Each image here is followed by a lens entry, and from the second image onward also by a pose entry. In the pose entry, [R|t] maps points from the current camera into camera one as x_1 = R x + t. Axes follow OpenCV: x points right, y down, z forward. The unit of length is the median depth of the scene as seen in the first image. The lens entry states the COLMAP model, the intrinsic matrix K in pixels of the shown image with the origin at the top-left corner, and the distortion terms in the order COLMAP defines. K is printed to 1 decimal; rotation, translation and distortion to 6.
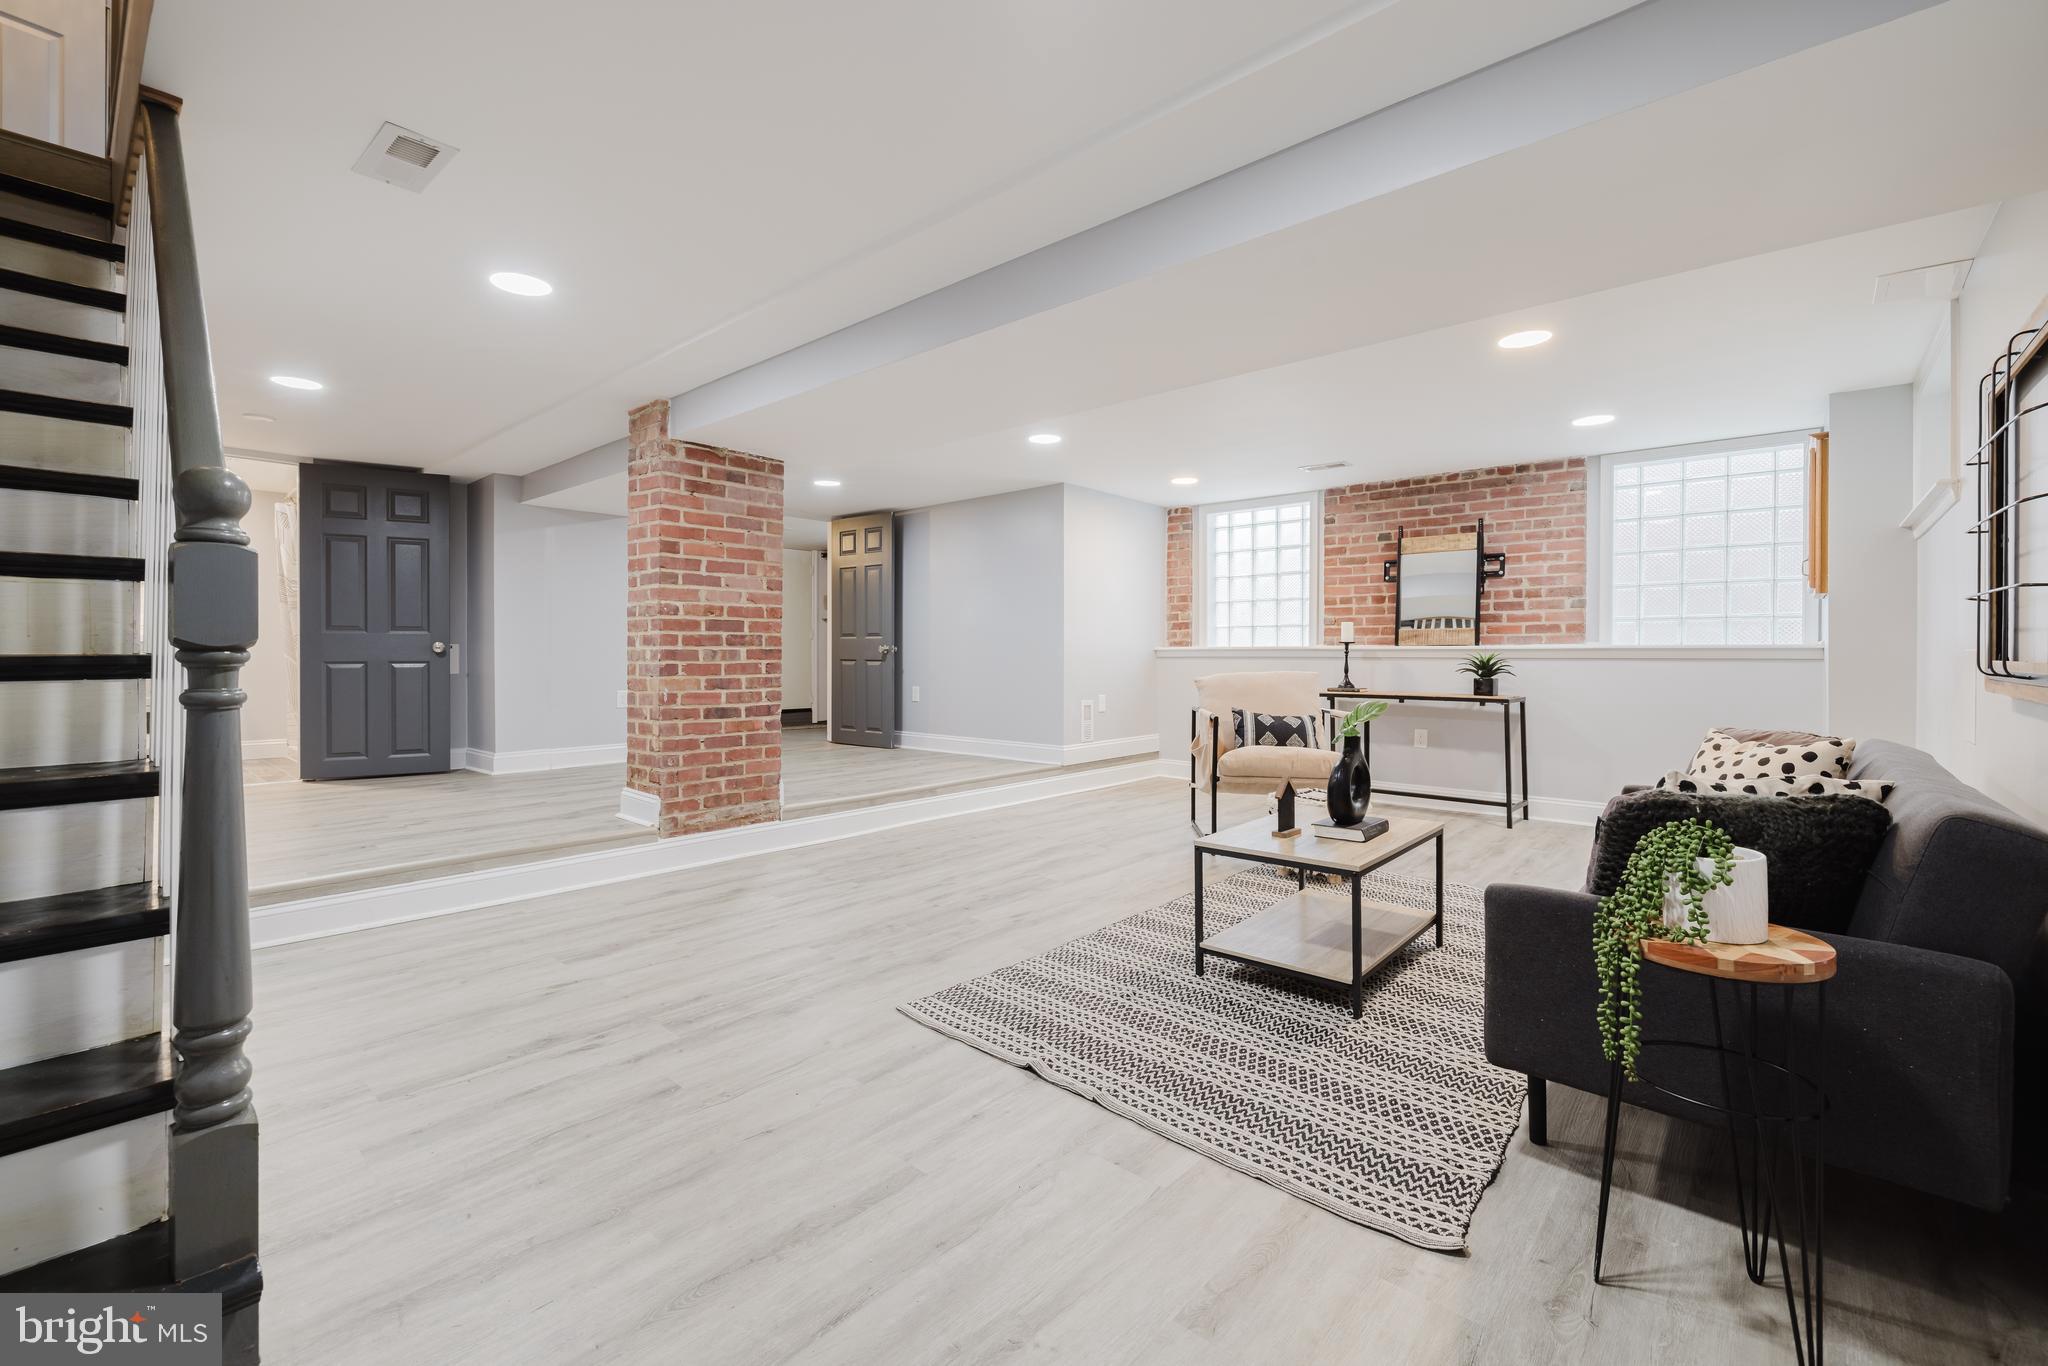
lens RADIAL K [[873.4, 0, 1018.8], [0, 873.4, 647.8], [0, 0, 1]] dist [0.001299, 0.000566]
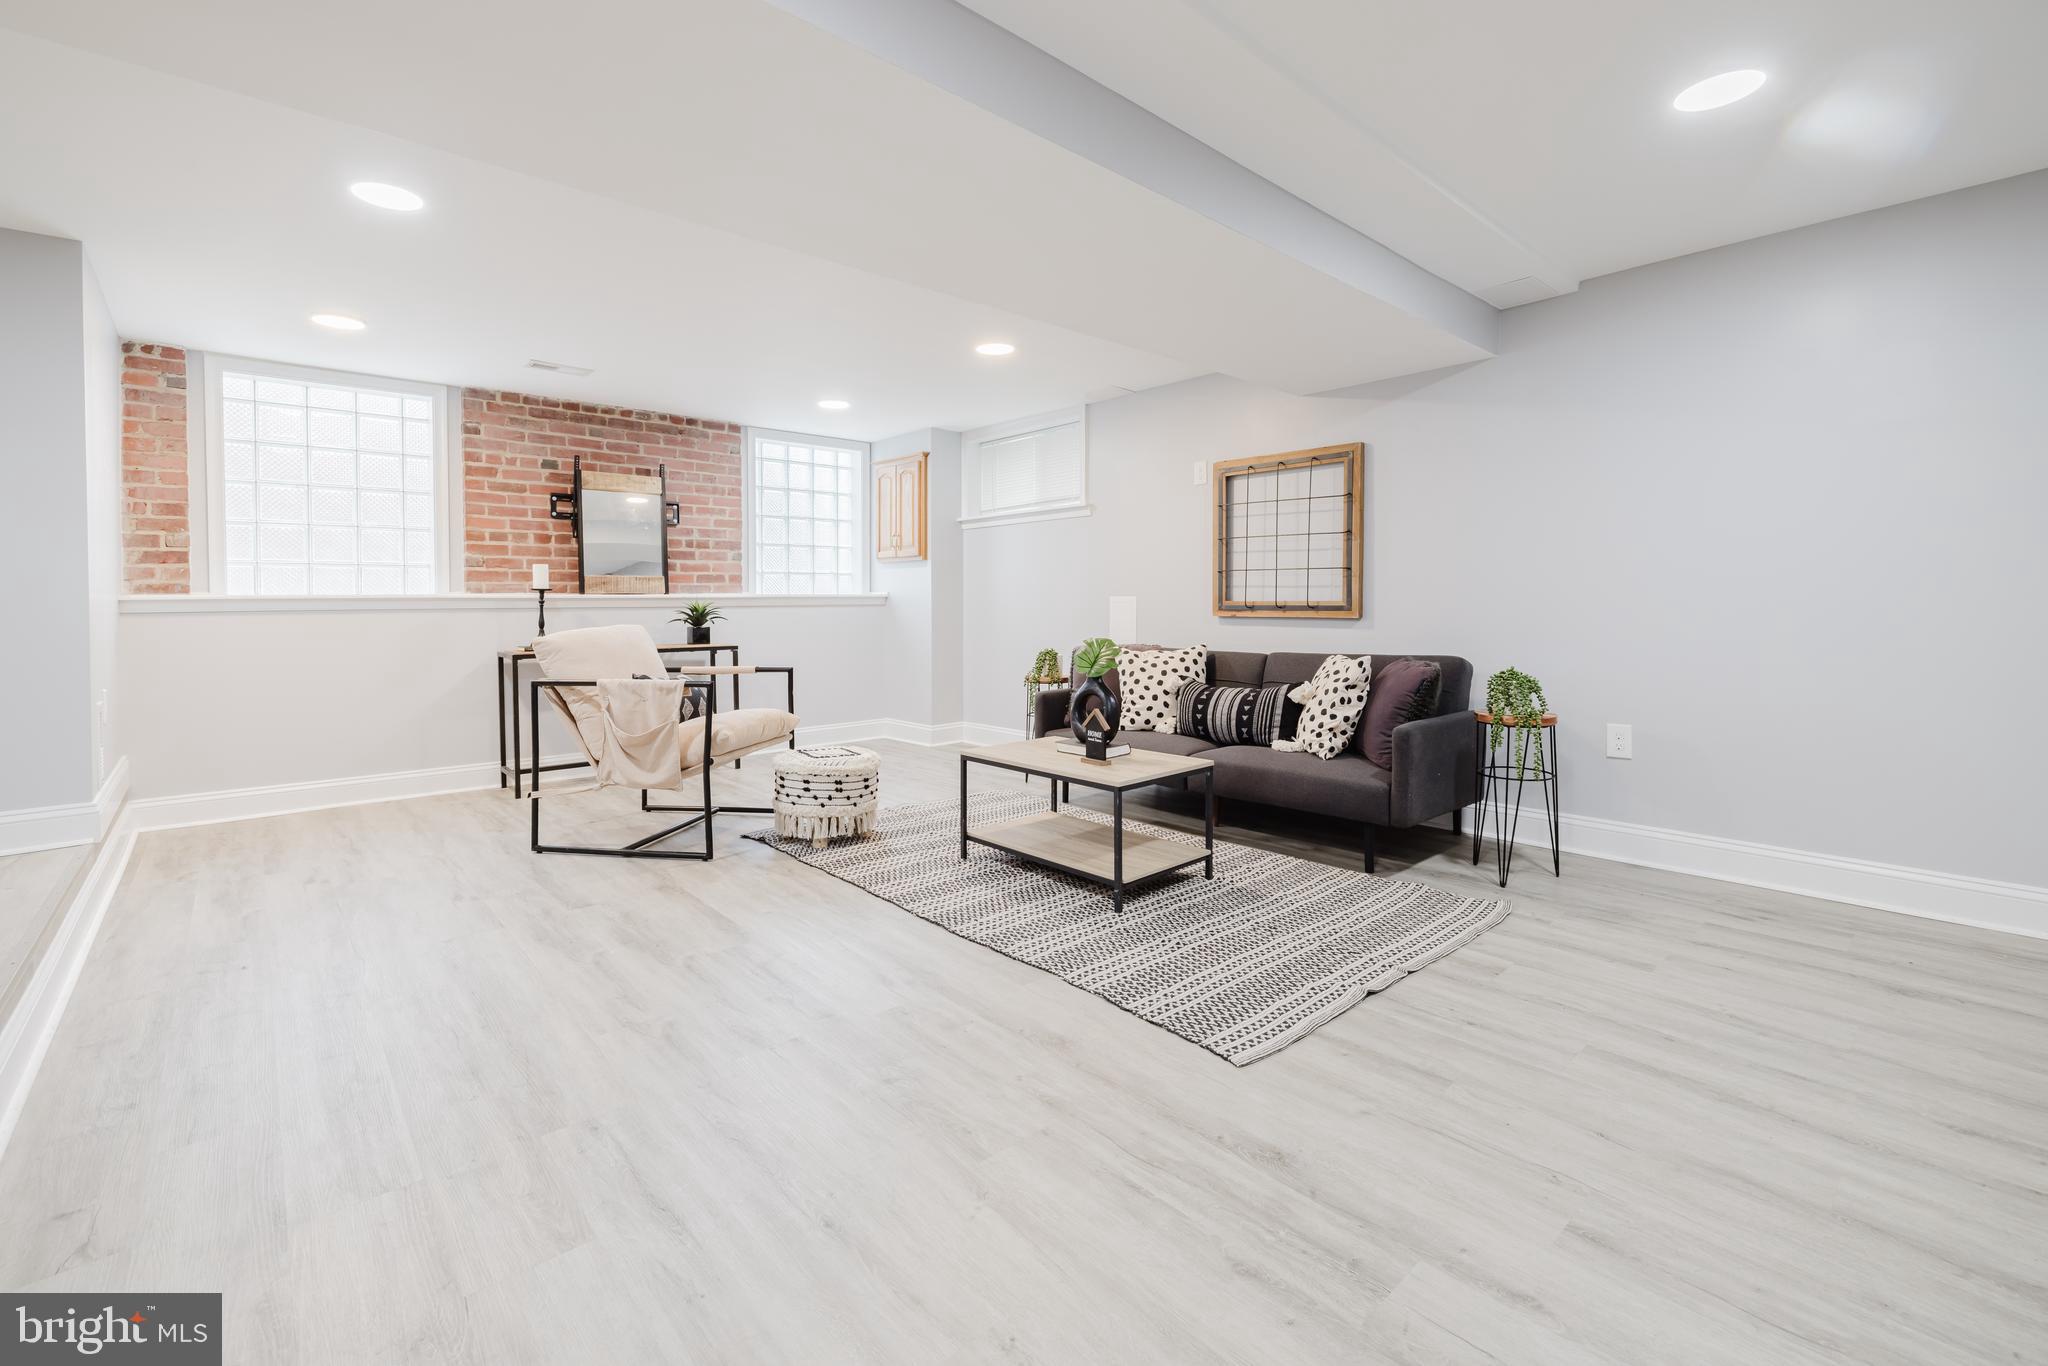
lens RADIAL K [[873.4, 0, 1028.3], [0, 873.4, 619.5], [0, 0, 1]] dist [0.001299, 0.000566]
pose [[0.102617, -0.024540, 0.994418, -0.408675], [0.000924, 0.999698, 0.024575, 0.001982], [-0.994721, -0.001603, 0.102609, 0.499417]]
